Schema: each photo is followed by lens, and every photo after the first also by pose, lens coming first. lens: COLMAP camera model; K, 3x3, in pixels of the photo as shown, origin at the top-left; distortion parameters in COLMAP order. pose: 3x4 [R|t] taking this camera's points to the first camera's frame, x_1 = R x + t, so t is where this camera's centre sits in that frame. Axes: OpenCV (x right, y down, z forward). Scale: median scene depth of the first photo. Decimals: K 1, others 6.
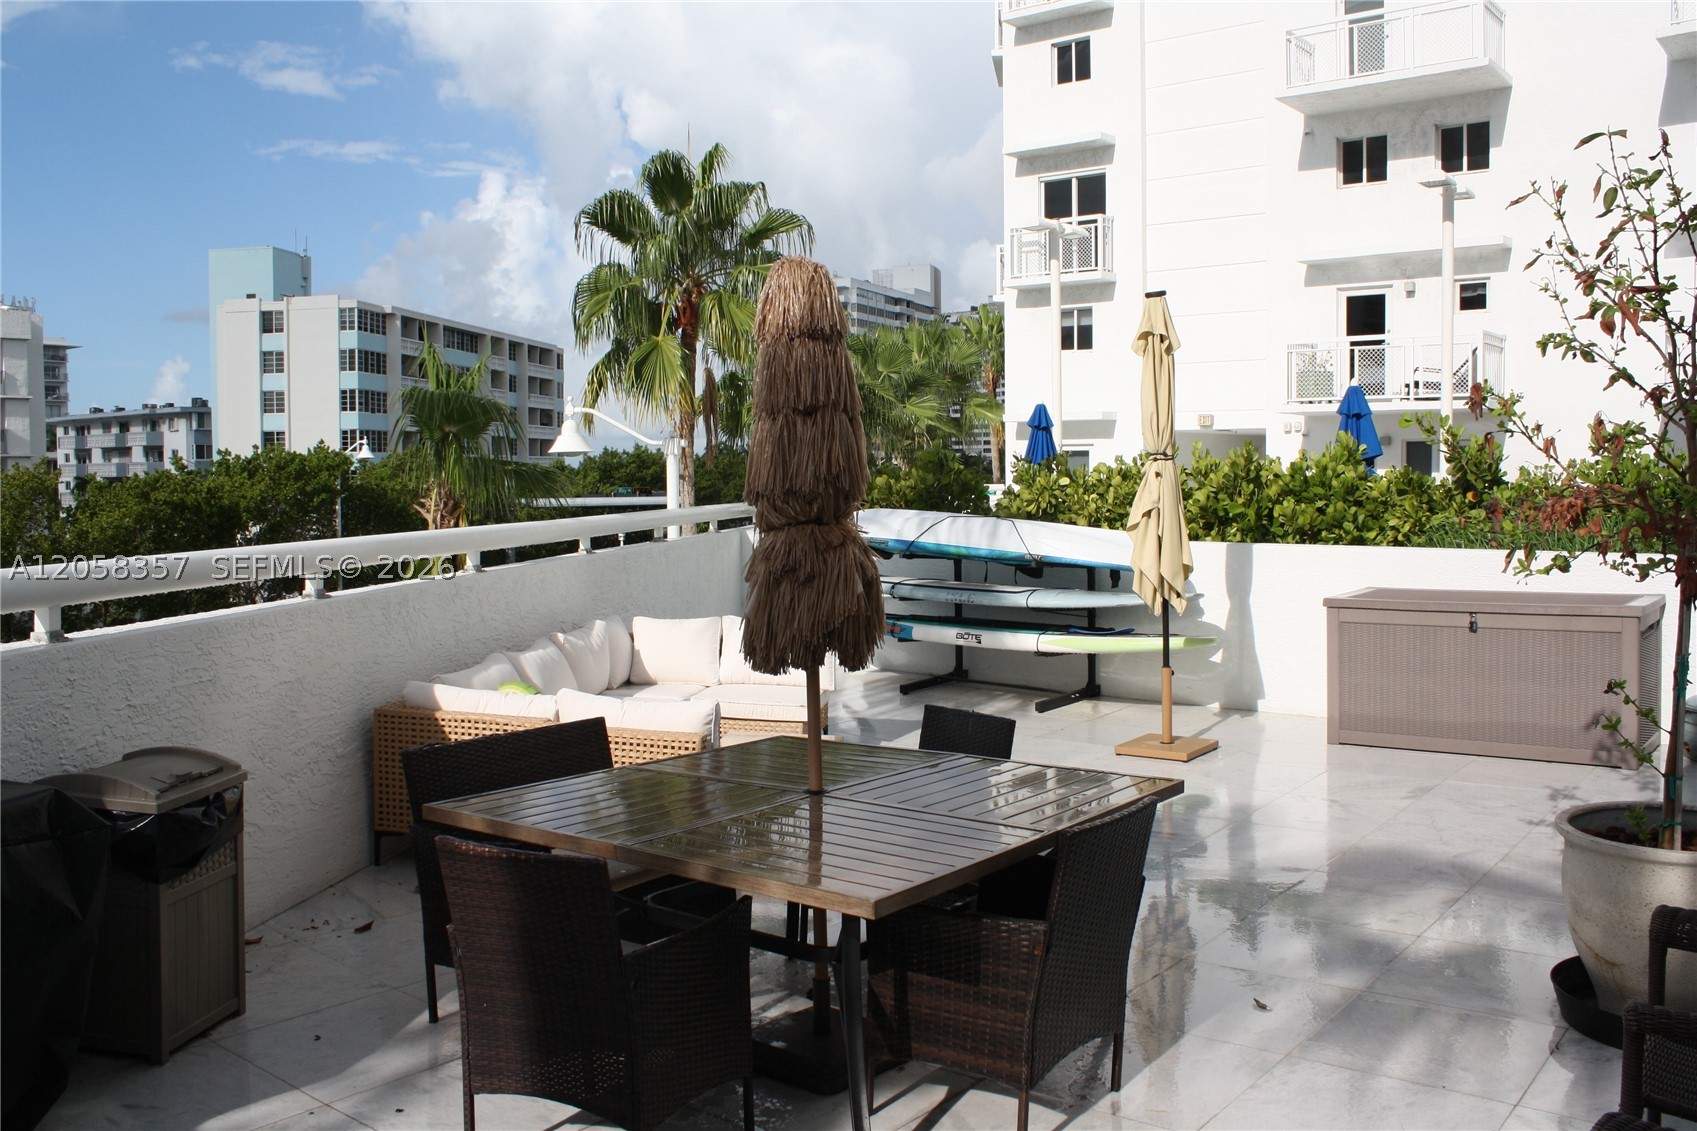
lens RADIAL K [[1425.4, 0, 858.6], [0, 1425.4, 558.5], [0, 0, 1]] dist [-0.170546, 0.149959]
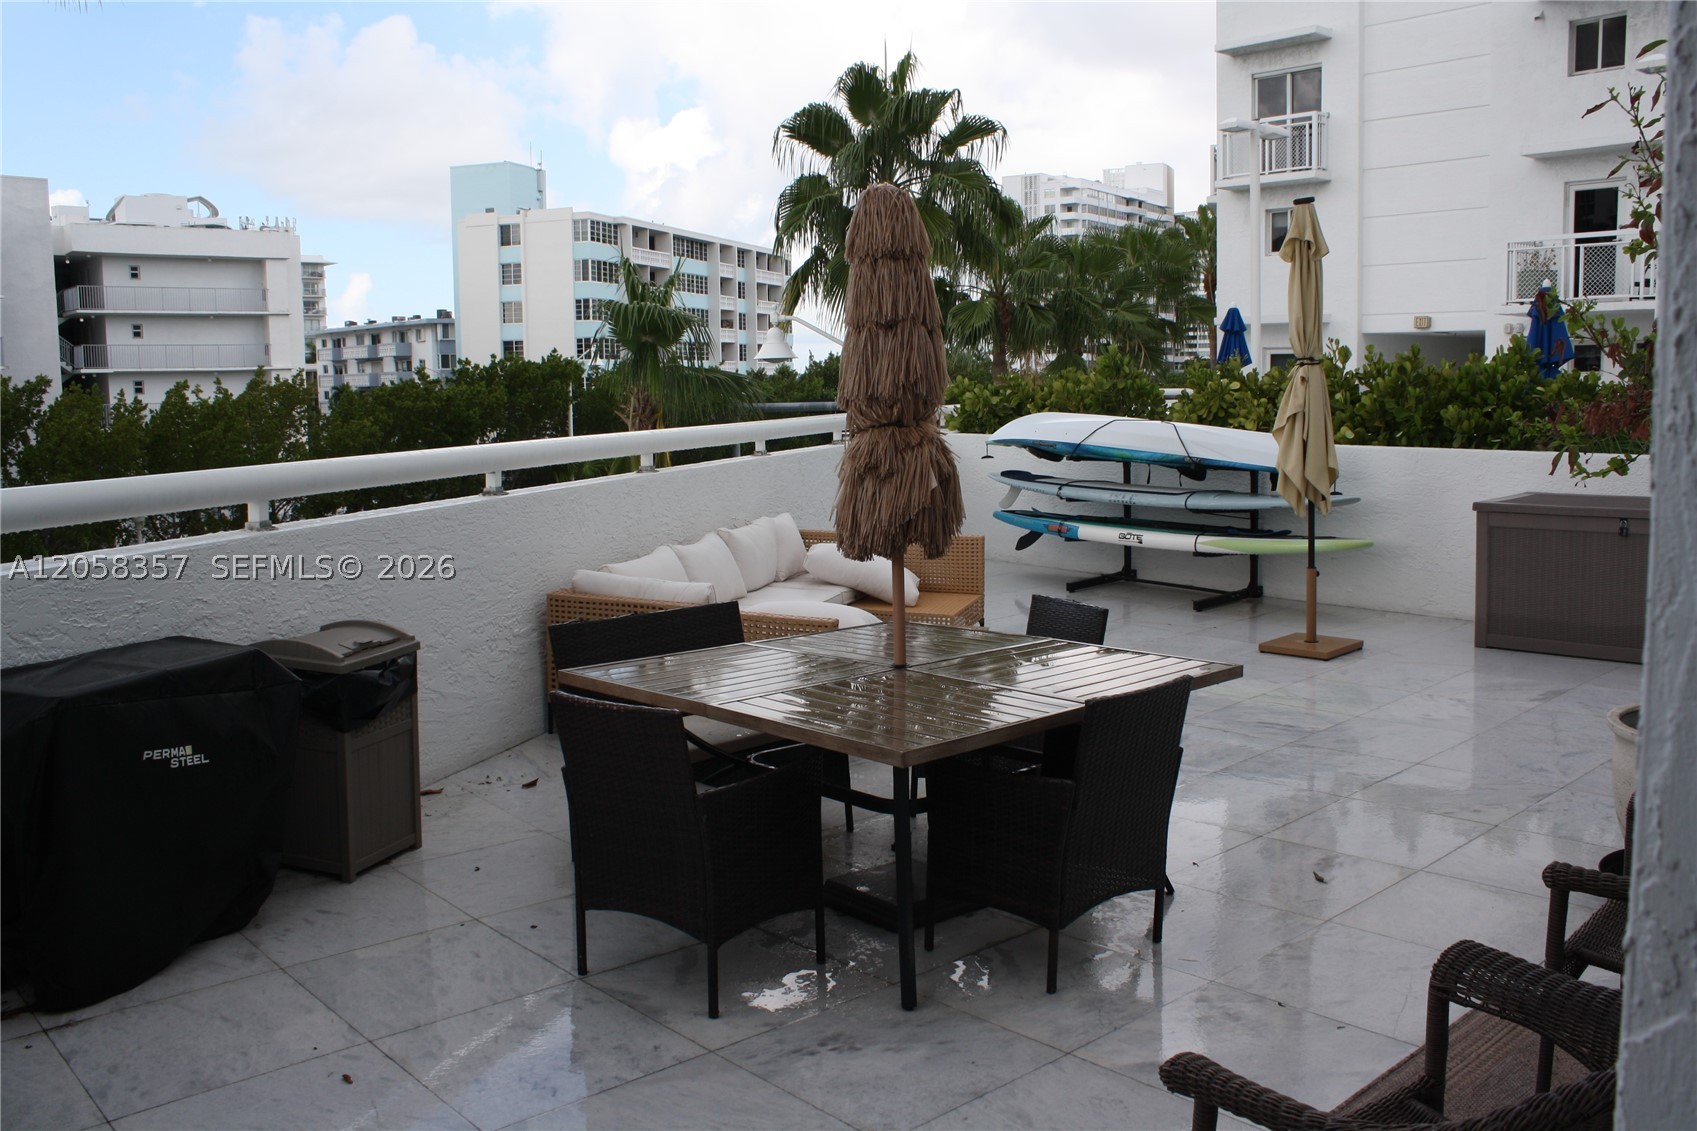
lens RADIAL K [[1425.4, 0, 861.1], [0, 1425.4, 556.3], [0, 0, 1]] dist [-0.170546, 0.149959]
pose [[0.987133, 0.011238, -0.159504, 0.029400], [-0.000756, 0.997844, 0.065626, 0.001031], [0.159897, -0.064661, 0.985014, -0.026523]]
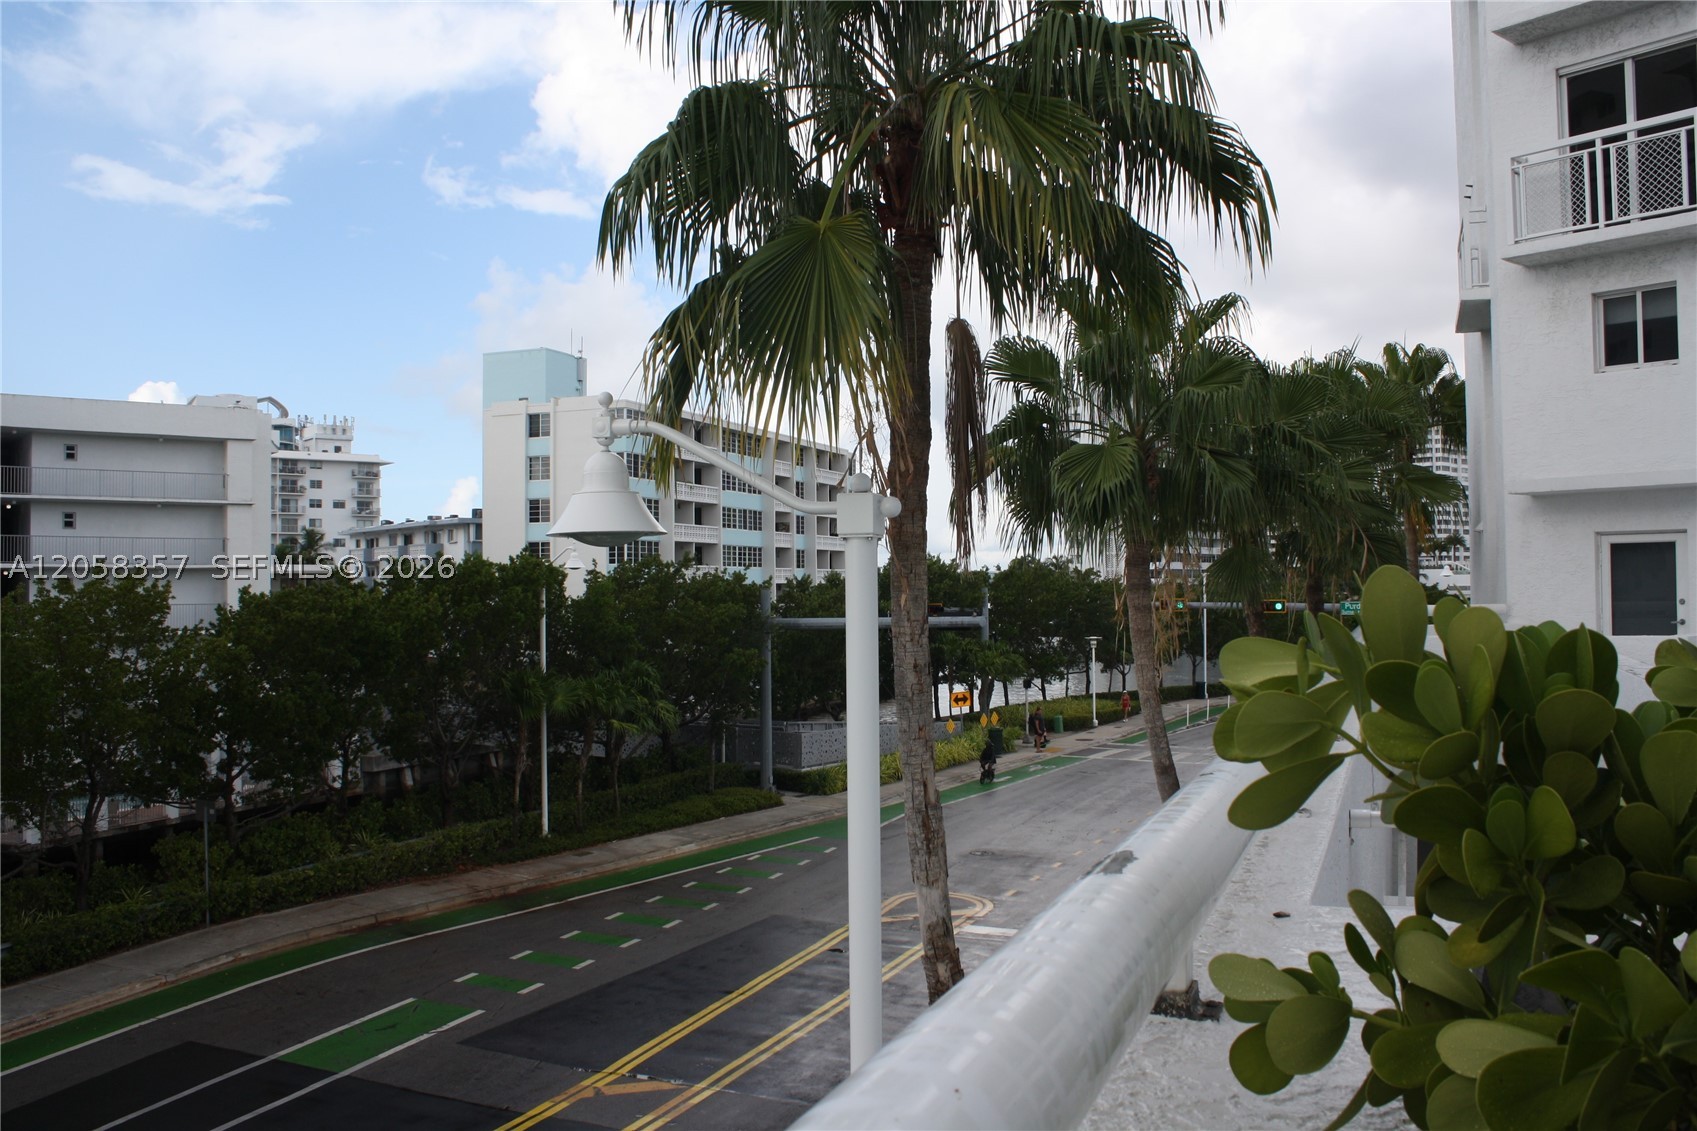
lens RADIAL K [[1425.4, 0, 826.8], [0, 1425.4, 532.3], [0, 0, 1]] dist [-0.170546, 0.149959]
pose [[0.971739, -0.014252, -0.235629, -0.057242], [-0.008903, 0.995253, -0.096914, -0.042805], [0.235892, 0.096273, 0.966999, 0.695666]]
